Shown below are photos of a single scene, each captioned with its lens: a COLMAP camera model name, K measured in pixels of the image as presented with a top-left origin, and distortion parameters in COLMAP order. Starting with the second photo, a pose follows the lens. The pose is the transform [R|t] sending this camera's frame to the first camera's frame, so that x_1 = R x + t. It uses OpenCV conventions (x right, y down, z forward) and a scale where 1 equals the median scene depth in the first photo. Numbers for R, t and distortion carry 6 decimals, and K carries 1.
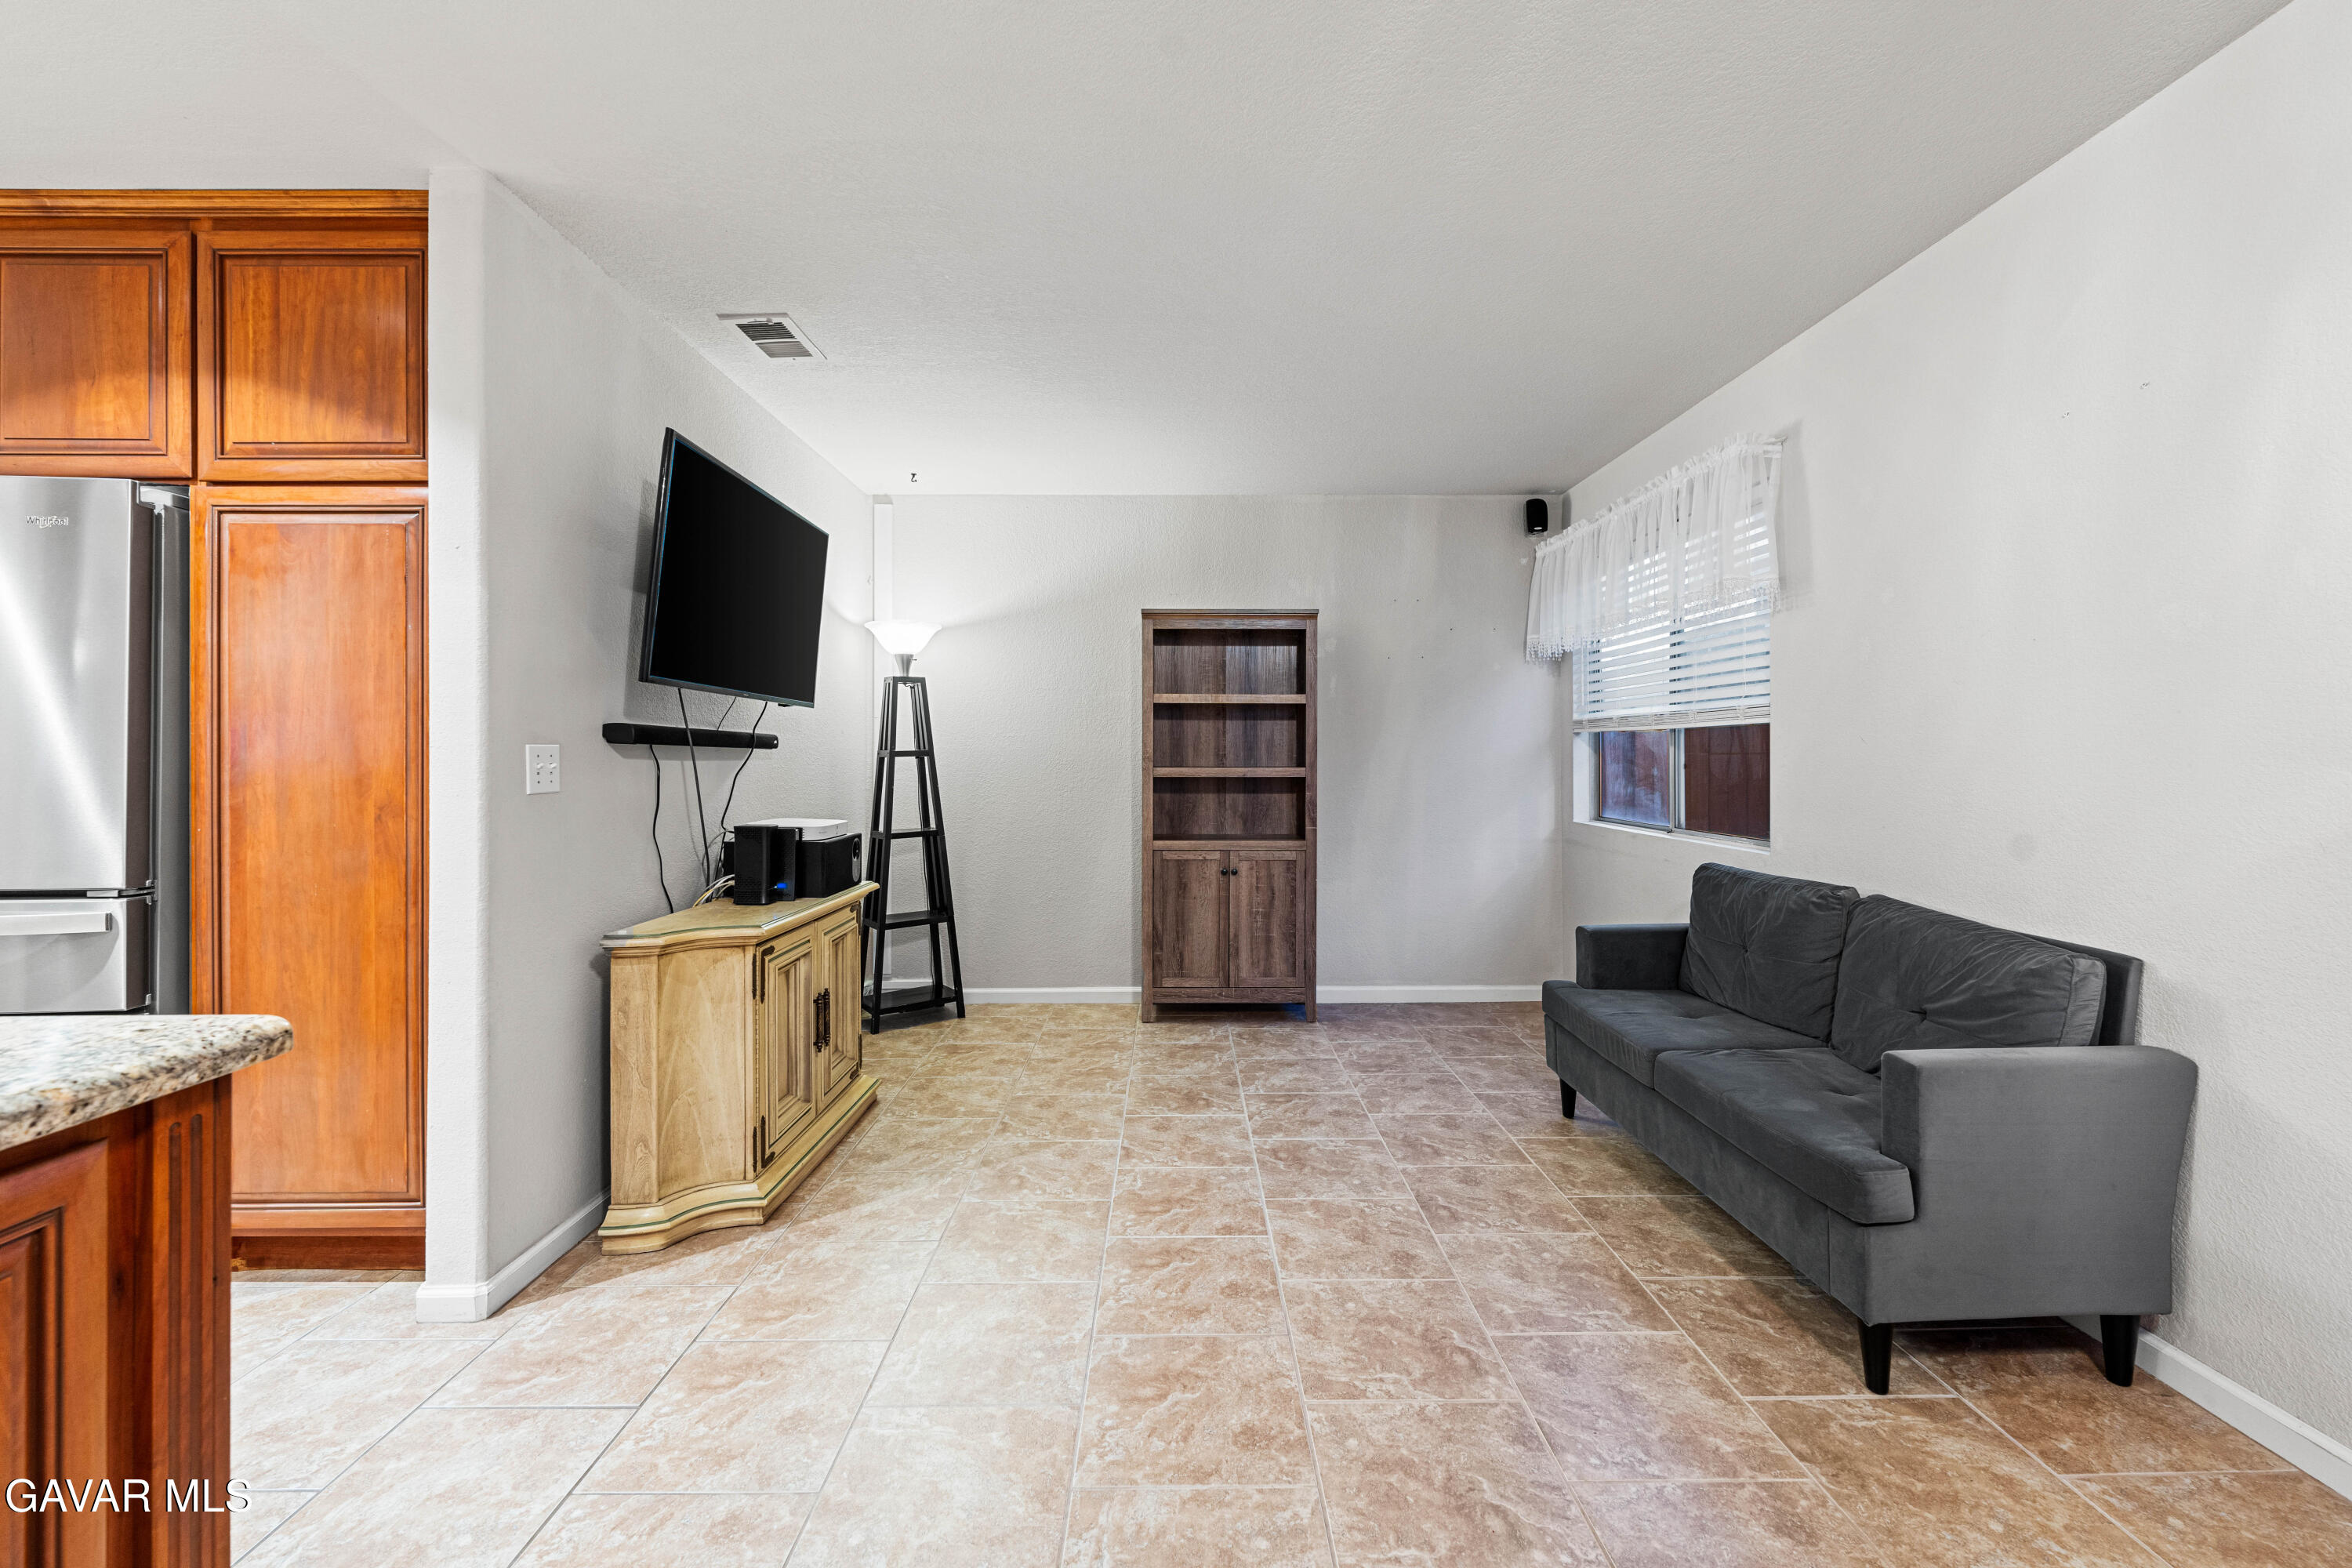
lens RADIAL K [[961.6, 0, 1180.0], [0, 961.6, 751.9], [0, 0, 1]] dist [-0.001050, -0.000052]
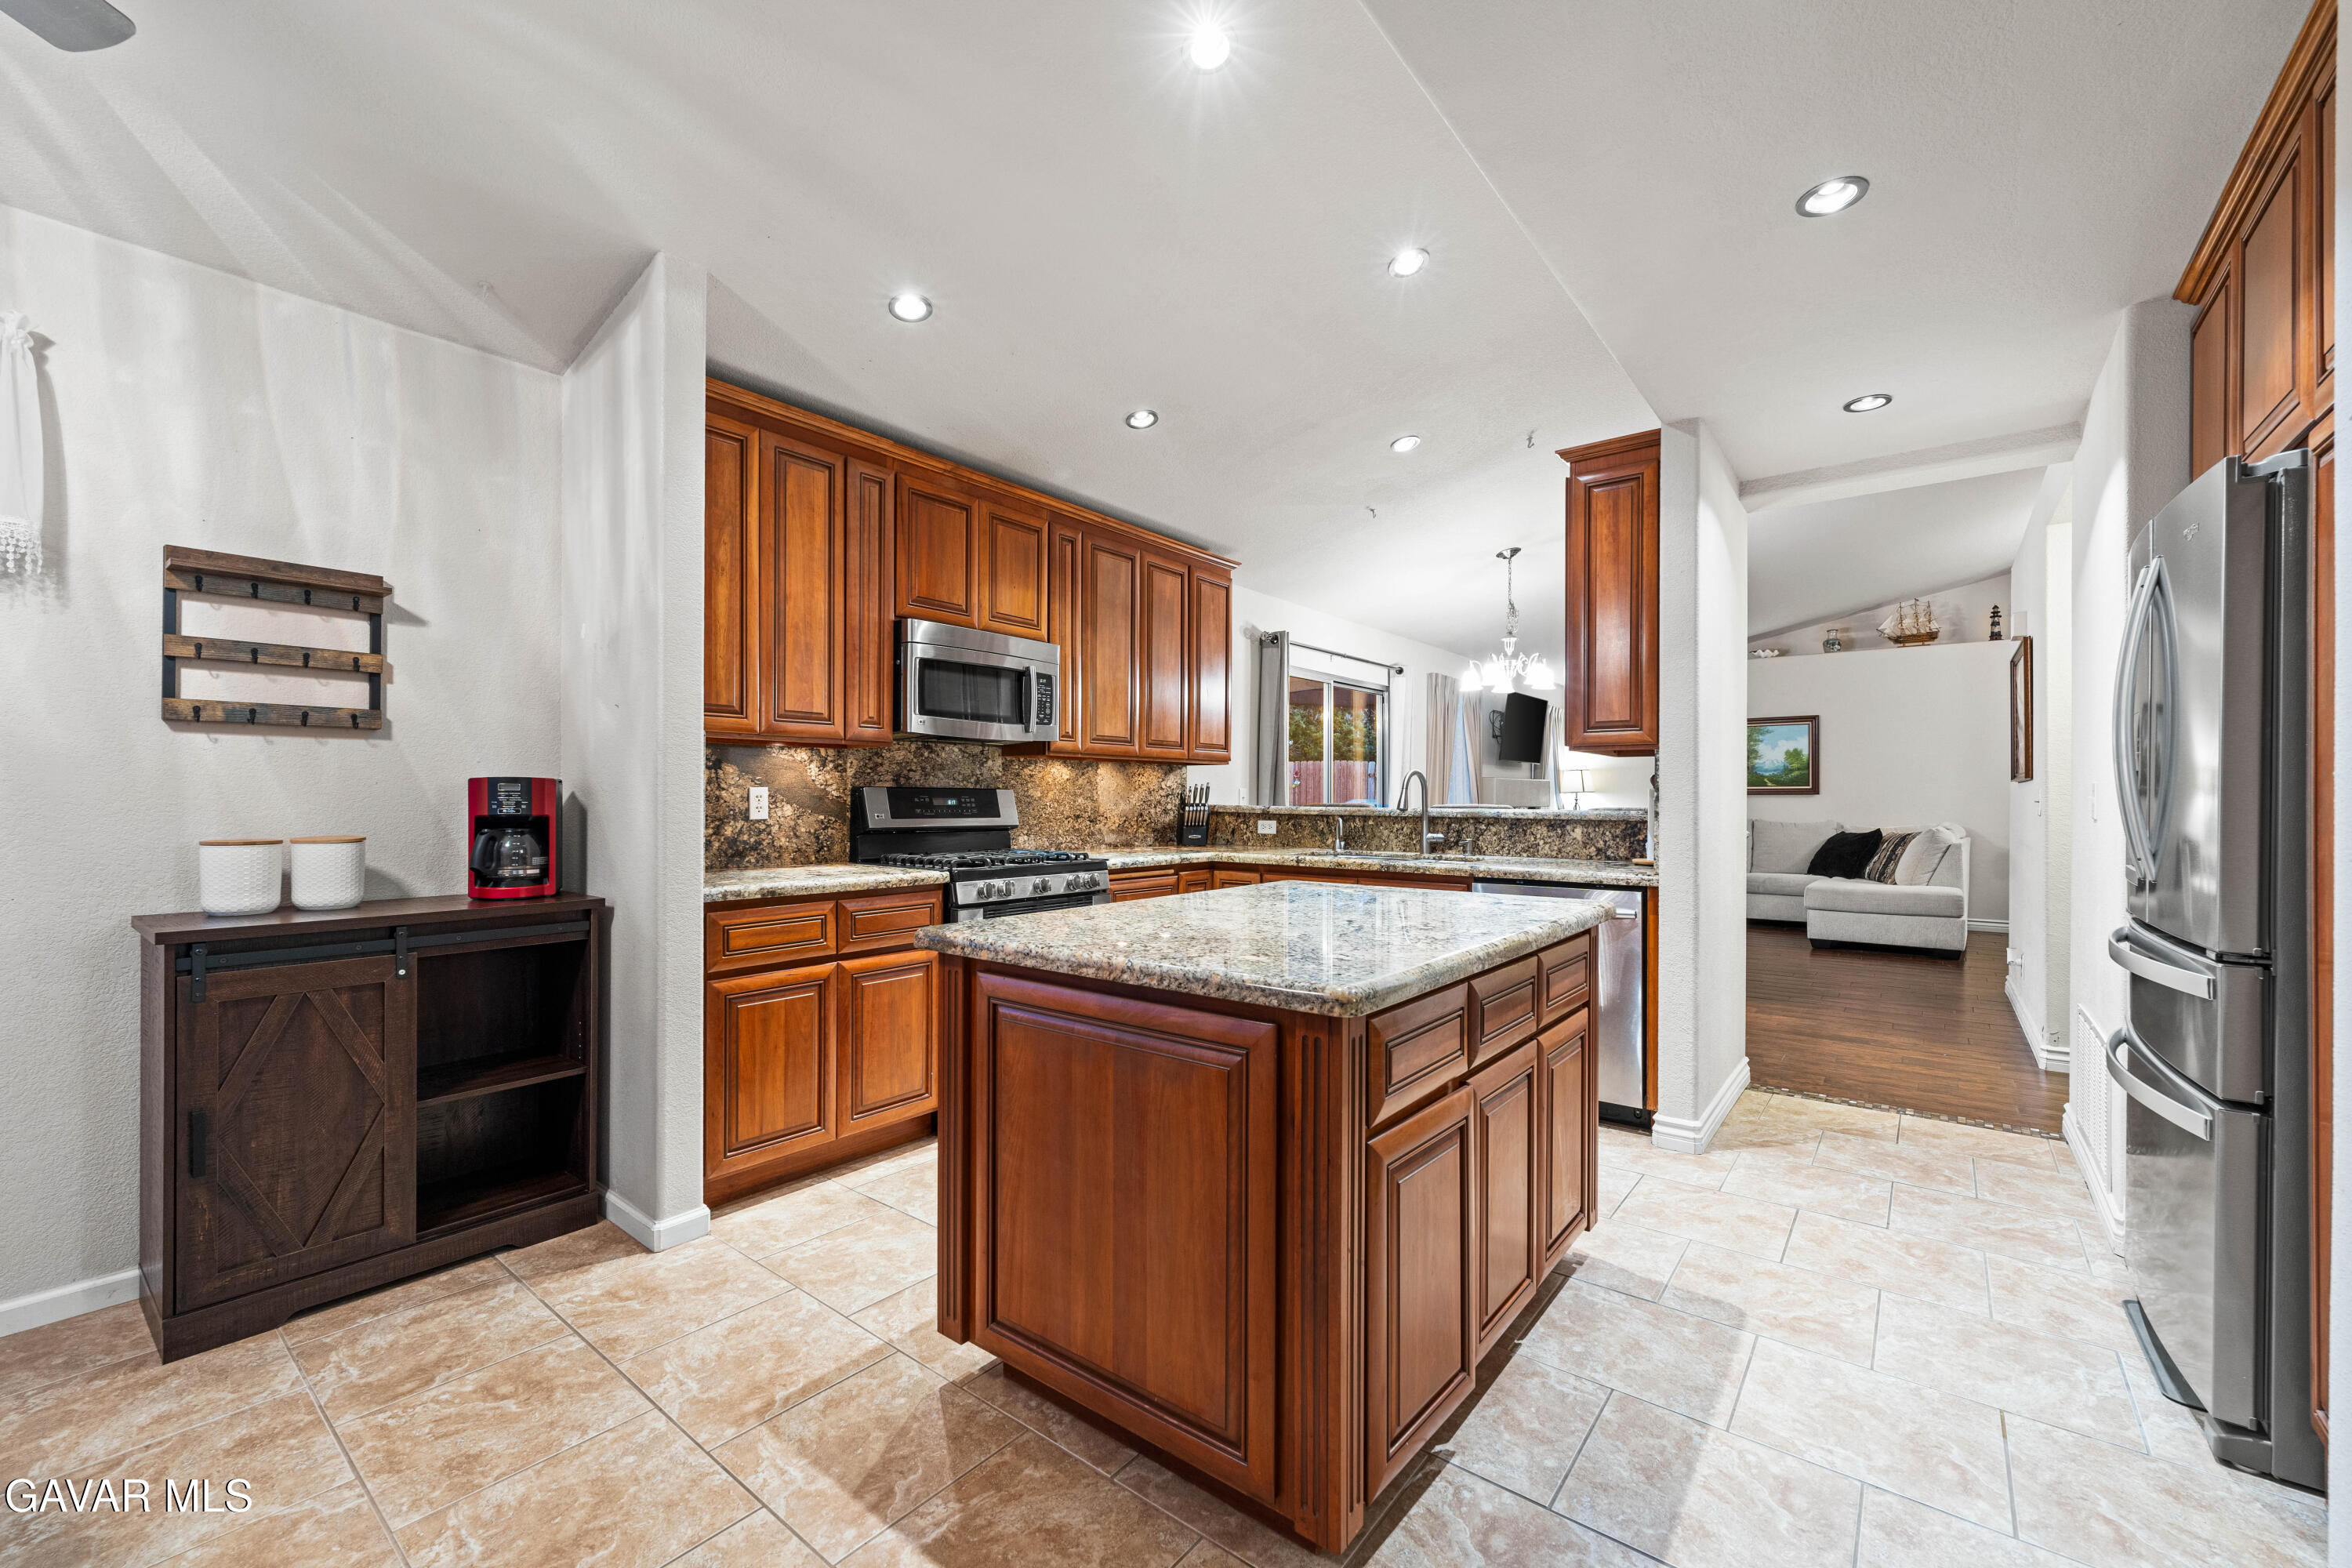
lens RADIAL K [[949.8, 0, 1178.1], [0, 949.8, 796.6], [0, 0, 1]] dist [-0.000725, -0.000181]
pose [[-0.627420, 0.000474, -0.778681, 0.088780], [0.002218, 0.999997, -0.001179, 0.005359], [0.778678, -0.002466, -0.627419, 0.671645]]
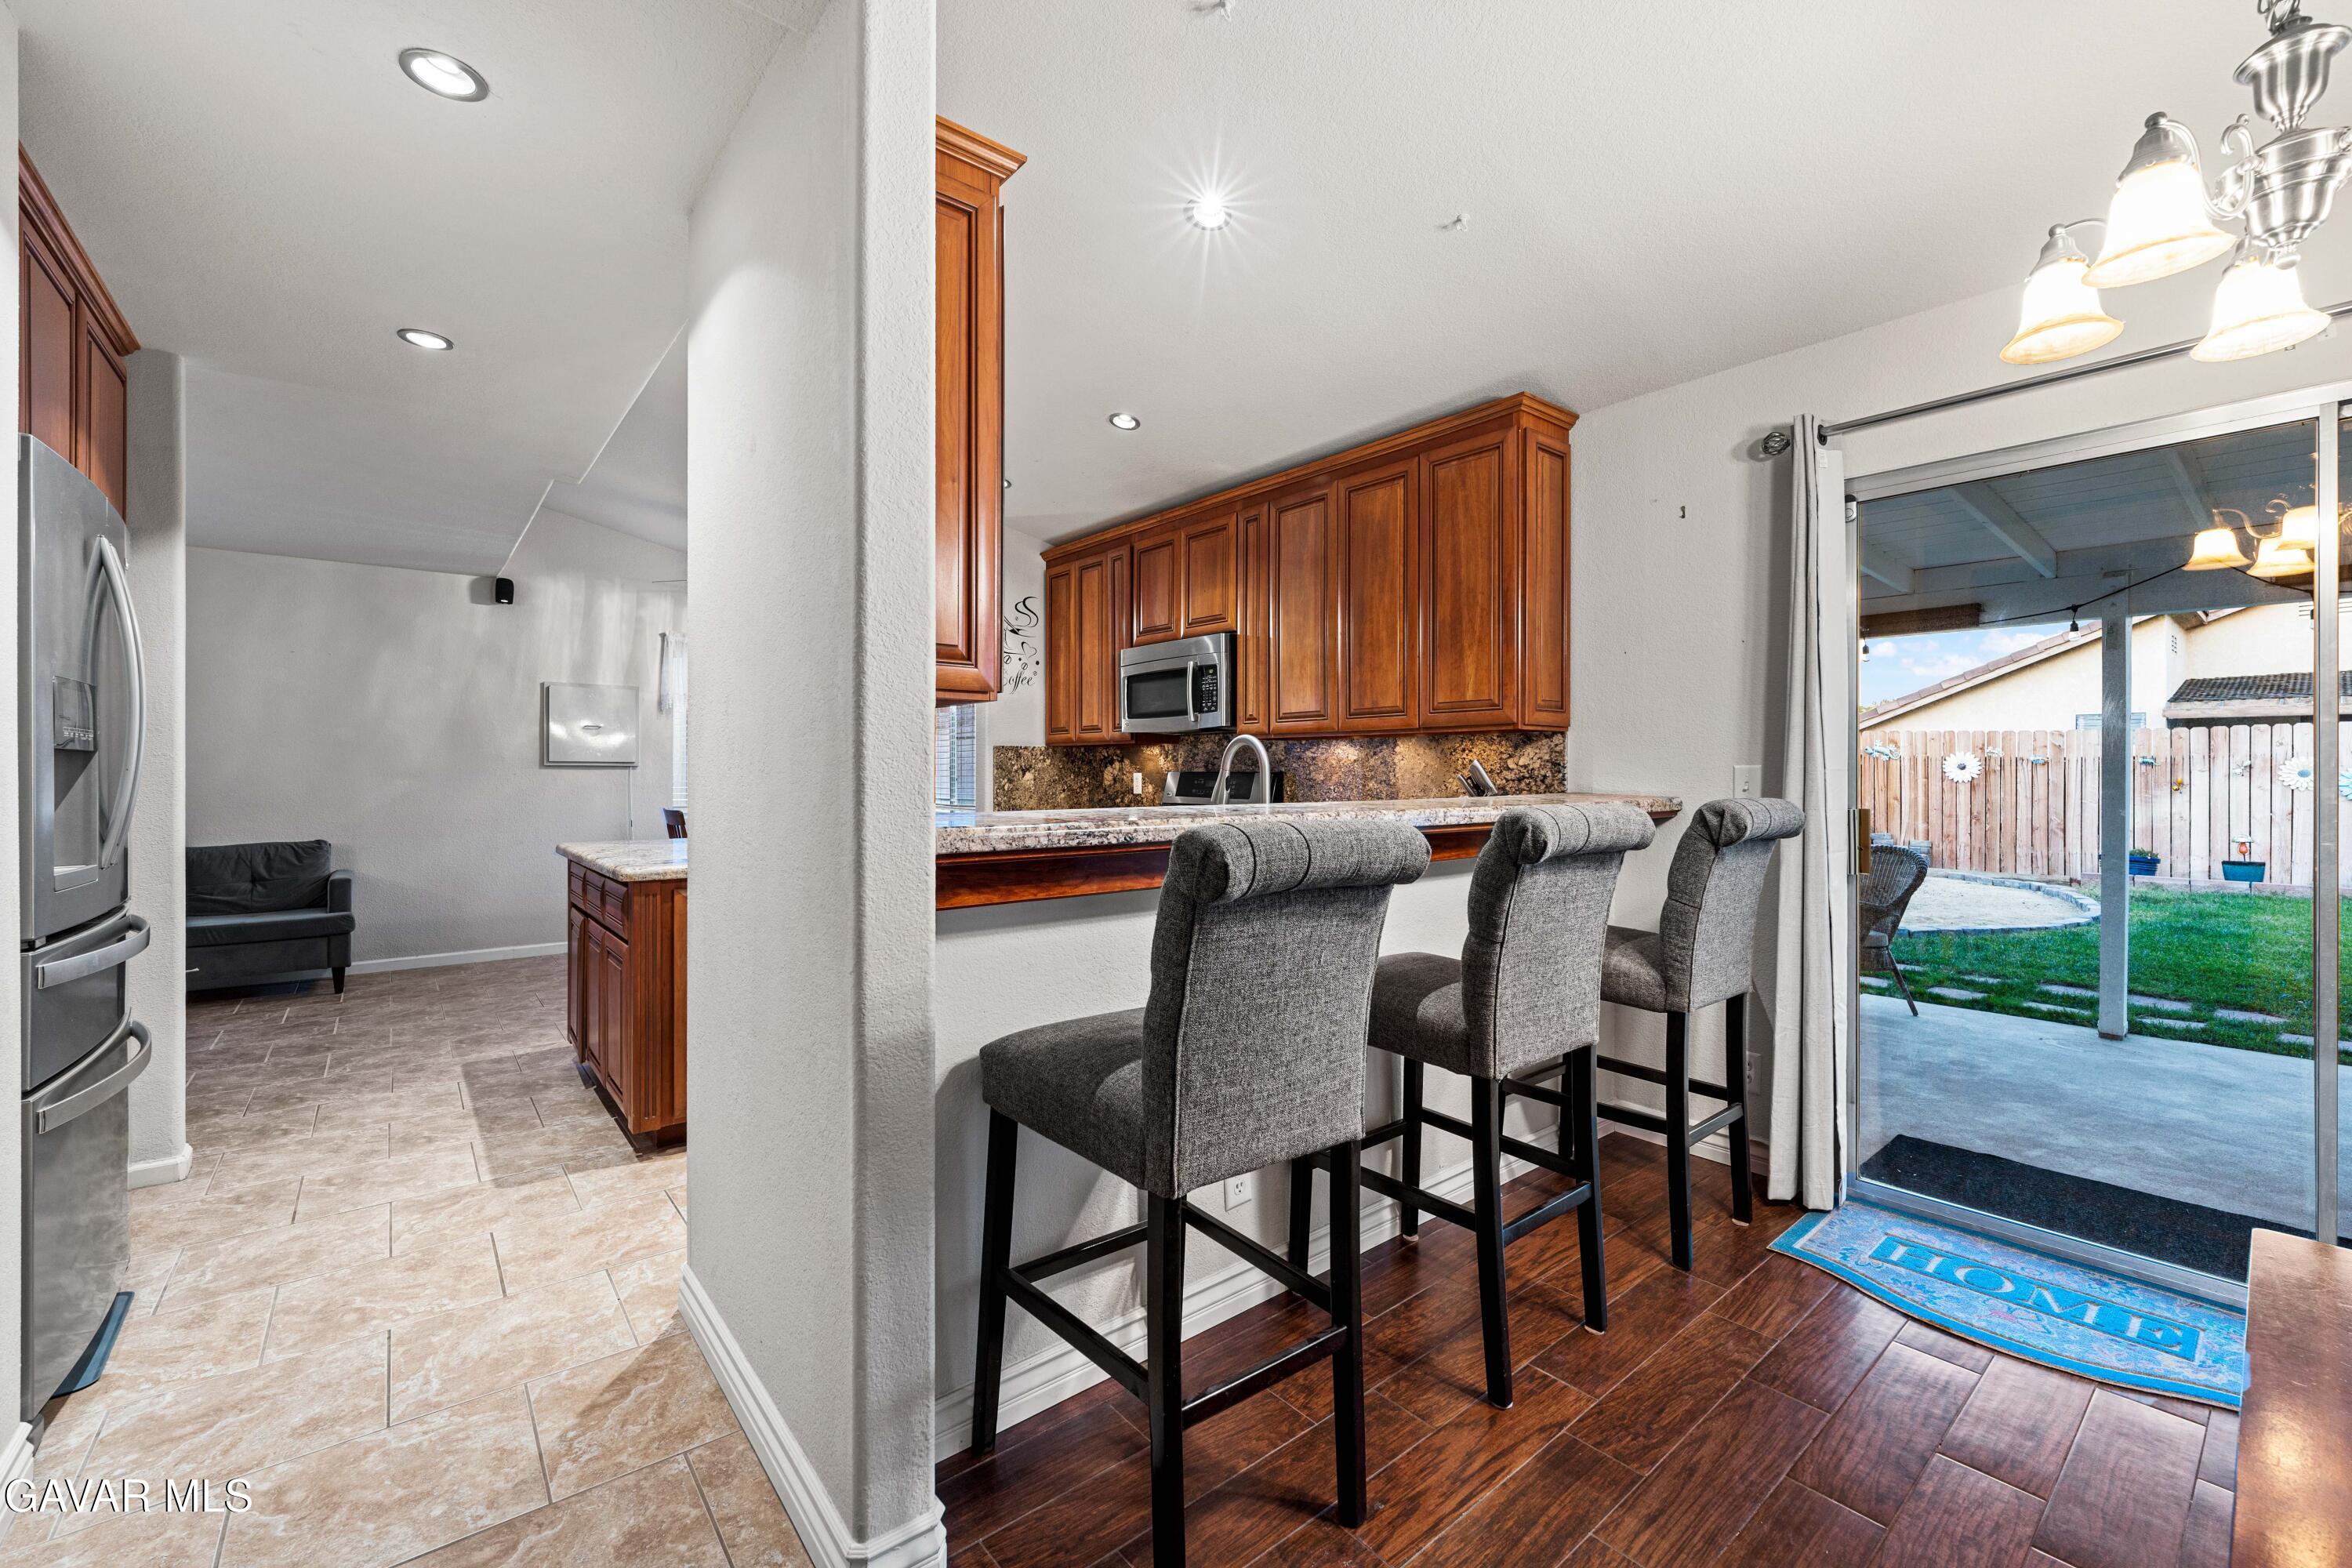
lens RADIAL K [[960.0, 0, 1183.2], [0, 960.0, 775.5], [0, 0, 1]] dist [-0.000016, -0.000173]
pose [[-0.630554, 0.000688, 0.776145, -2.294027], [-0.003257, 0.999988, -0.003532, 0.001631], [-0.776139, -0.004755, -0.630544, 0.615775]]
